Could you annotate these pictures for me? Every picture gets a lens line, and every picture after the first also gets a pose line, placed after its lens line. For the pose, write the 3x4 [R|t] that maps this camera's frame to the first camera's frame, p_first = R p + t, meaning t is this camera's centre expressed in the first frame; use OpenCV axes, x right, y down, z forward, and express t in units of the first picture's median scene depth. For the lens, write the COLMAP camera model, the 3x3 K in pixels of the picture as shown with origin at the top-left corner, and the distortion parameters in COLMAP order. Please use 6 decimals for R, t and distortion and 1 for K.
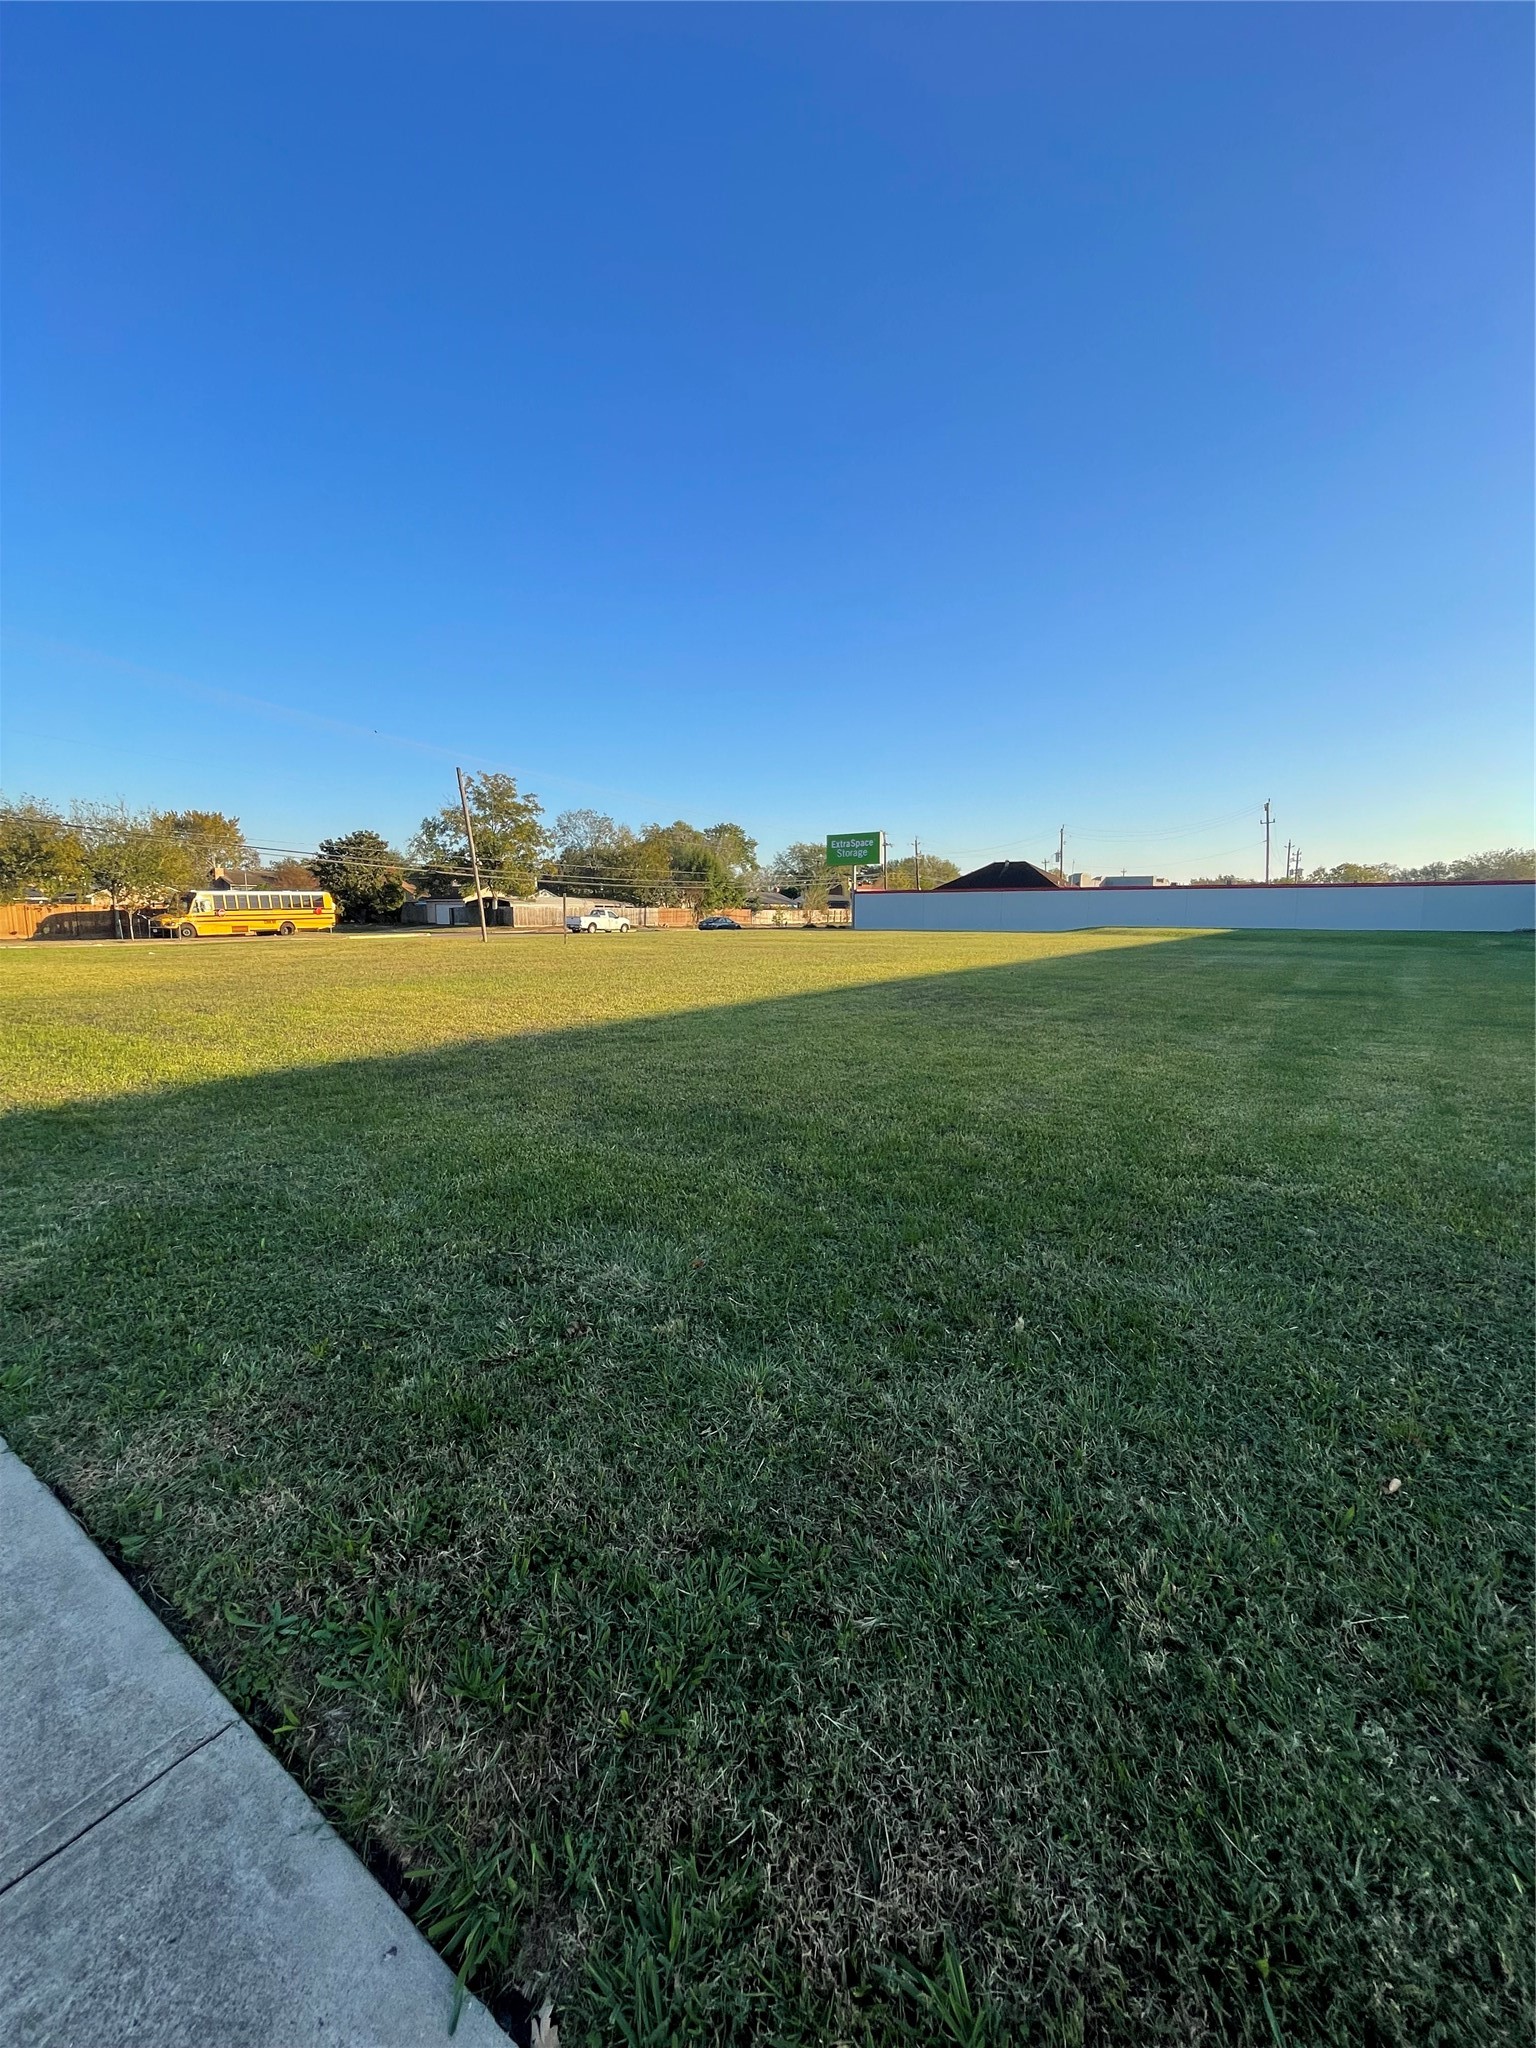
lens RADIAL K [[839.9, 0, 775.1], [0, 839.9, 1022.9], [0, 0, 1]] dist [0.000820, -0.000888]
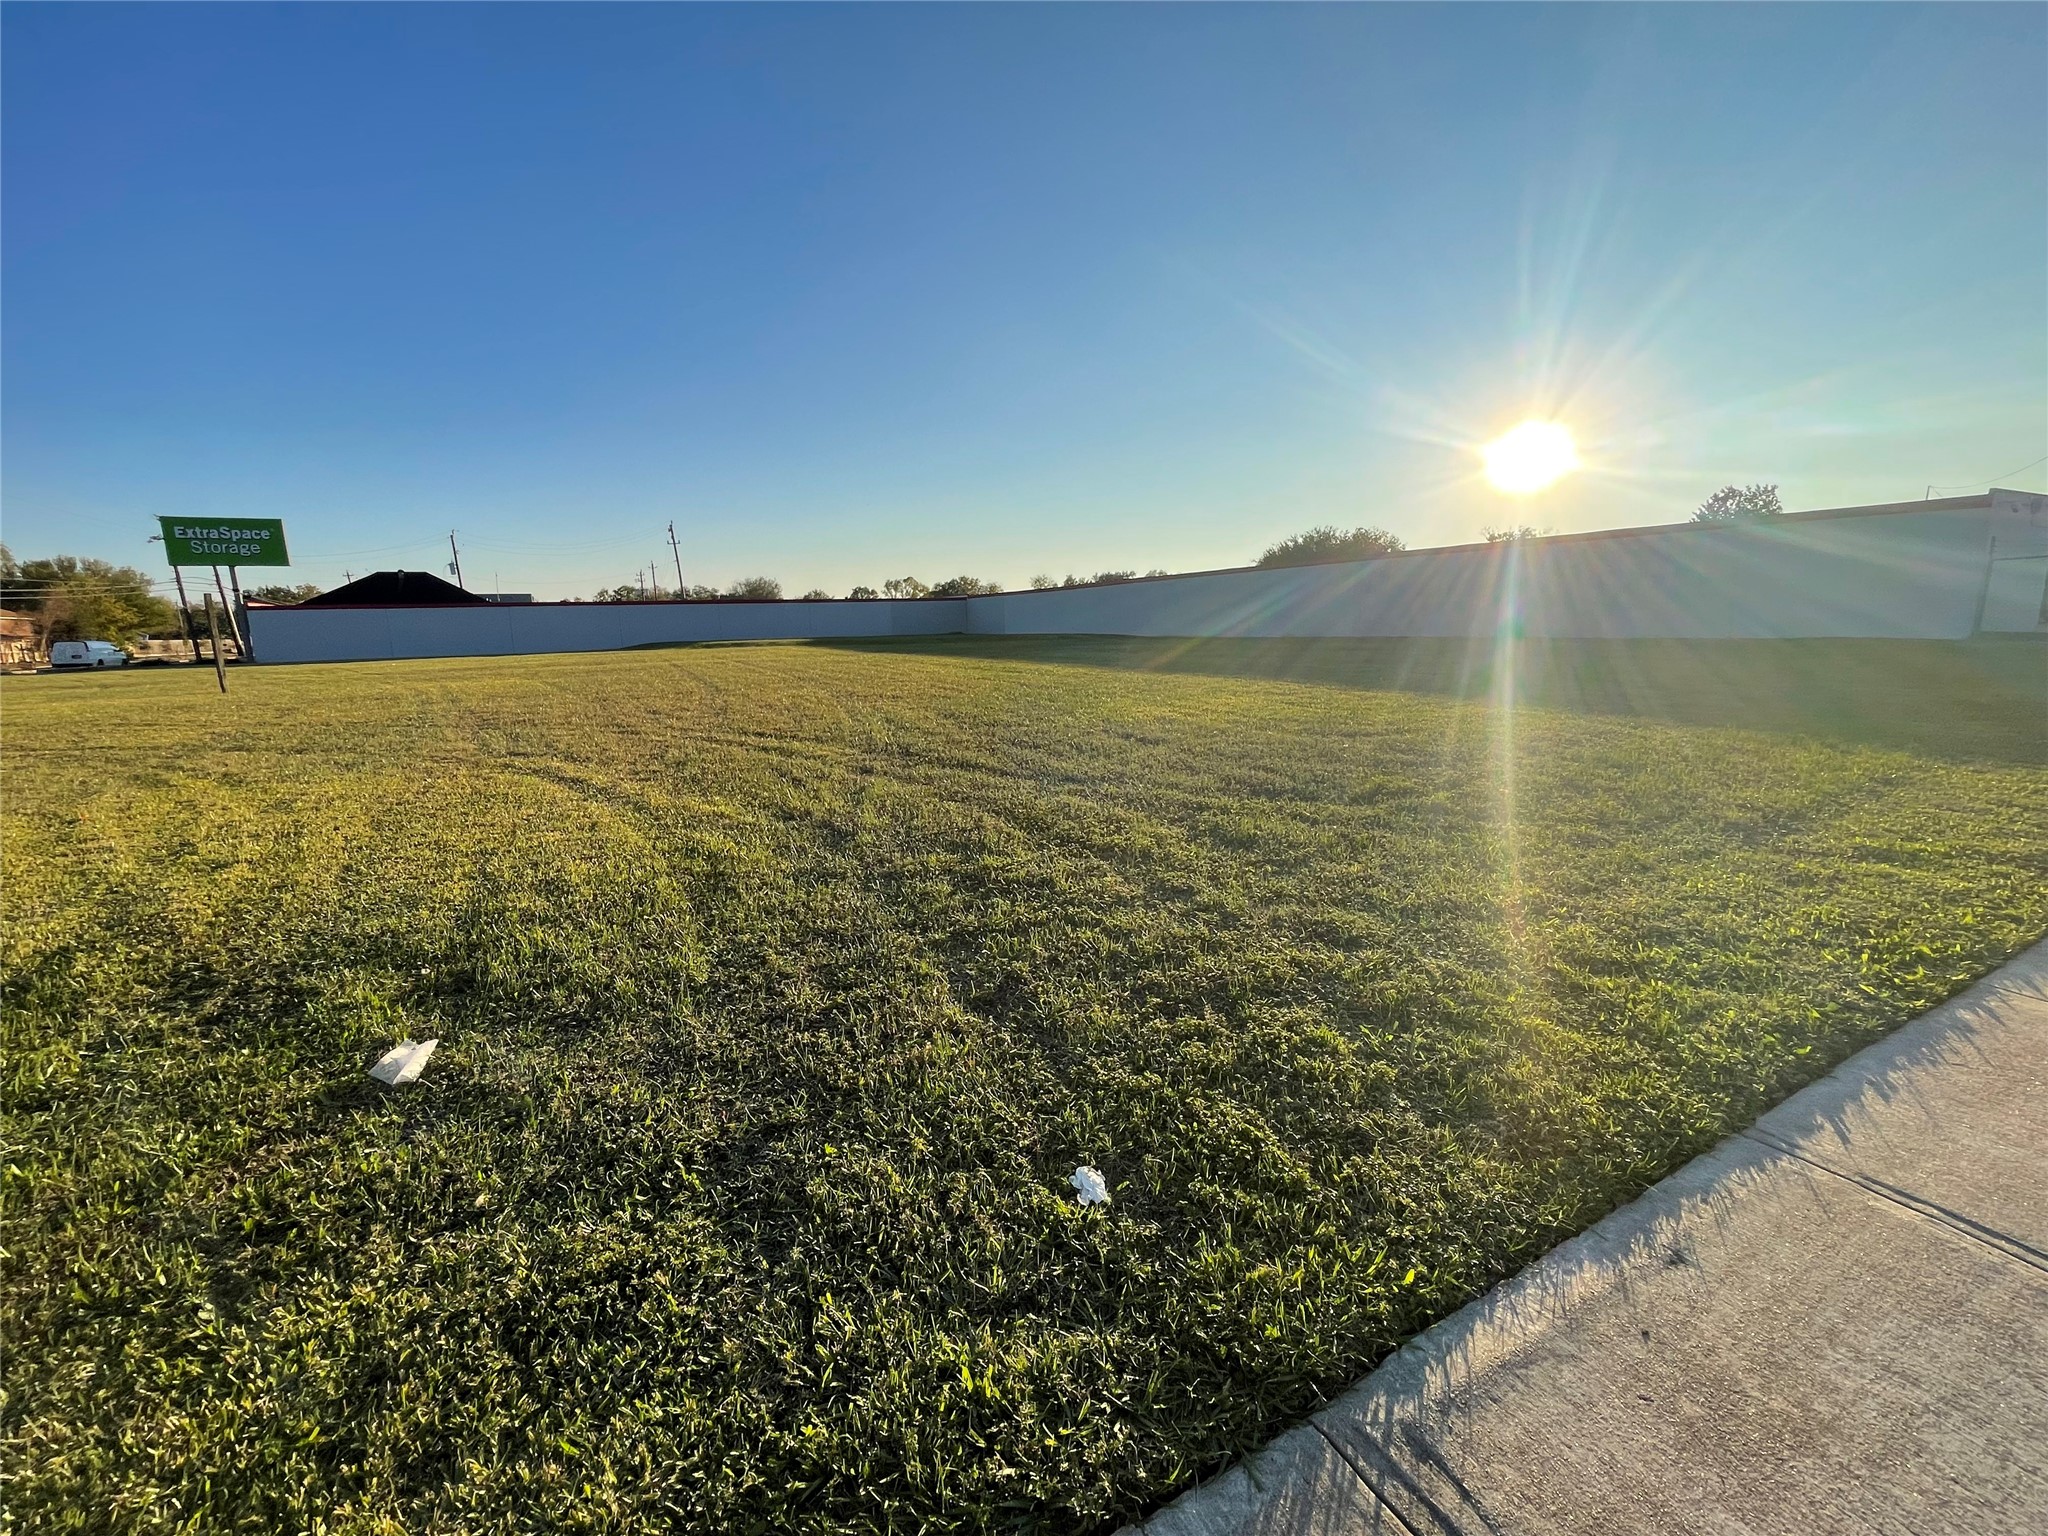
lens RADIAL K [[839.9, 0, 1022.4], [0, 839.9, 768.7], [0, 0, 1]] dist [0.000820, -0.000888]
pose [[0.450600, -0.166201, 0.877118, -3.043497], [0.142266, 0.983330, 0.113240, -0.237058], [-0.881317, 0.073758, 0.466734, 2.043456]]
